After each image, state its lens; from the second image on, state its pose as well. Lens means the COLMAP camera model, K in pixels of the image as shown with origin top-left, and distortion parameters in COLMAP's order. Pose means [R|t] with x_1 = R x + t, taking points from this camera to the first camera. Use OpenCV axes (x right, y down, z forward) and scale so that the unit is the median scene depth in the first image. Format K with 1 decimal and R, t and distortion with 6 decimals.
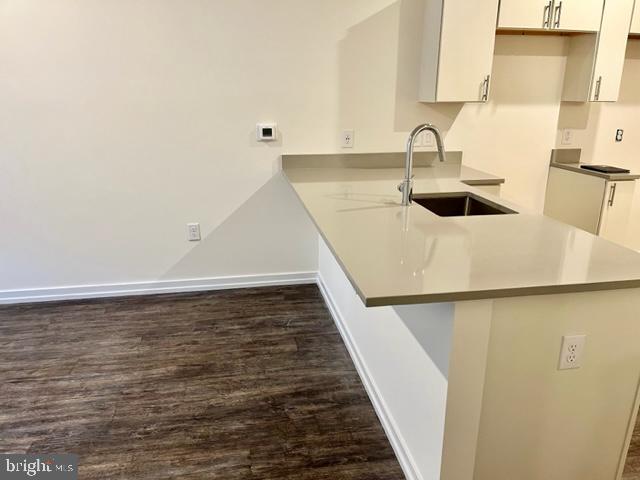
lens RADIAL K [[481.3, 0, 321.2], [0, 481.3, 243.3], [0, 0, 1]] dist [0.077446, -0.106573]
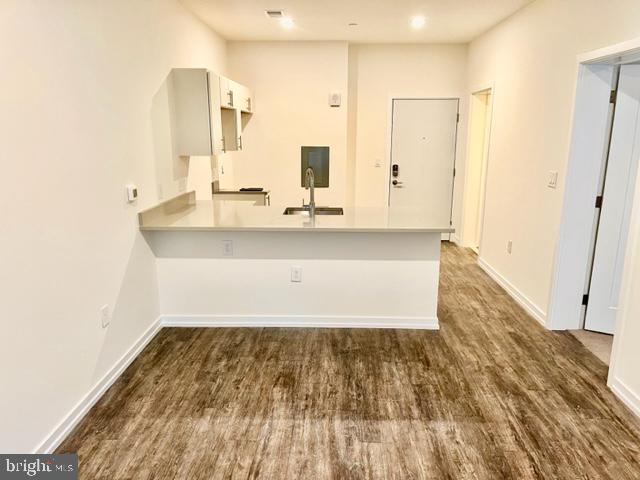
lens RADIAL K [[481.3, 0, 321.2], [0, 481.3, 243.3], [0, 0, 1]] dist [0.077446, -0.106573]
pose [[0.211318, -0.229665, 0.950052, -1.045440], [0.294769, 0.941721, 0.162087, -0.185197], [-0.931910, 0.245794, 0.266701, 0.399075]]
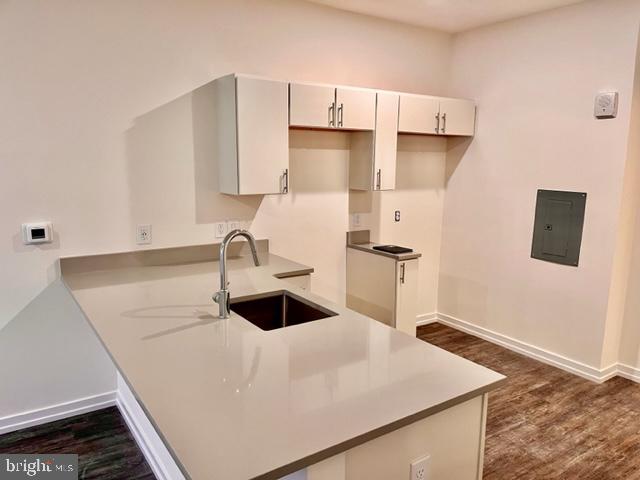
lens RADIAL K [[481.3, 0, 321.2], [0, 481.3, 243.3], [0, 0, 1]] dist [0.077446, -0.106573]
pose [[0.912171, -0.064454, 0.404709, -0.010738], [0.115300, 0.988026, -0.102522, -0.075365], [-0.393255, 0.140180, 0.908680, 0.069070]]
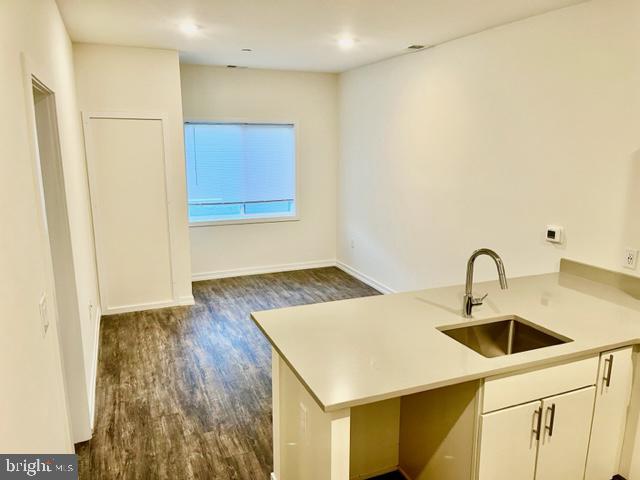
lens RADIAL K [[481.3, 0, 321.2], [0, 481.3, 243.3], [0, 0, 1]] dist [0.077446, -0.106573]
pose [[0.214188, 0.195011, -0.957128, 0.805374], [-0.295059, 0.947012, 0.126921, -0.201429], [0.931163, 0.255224, 0.260379, 0.272326]]
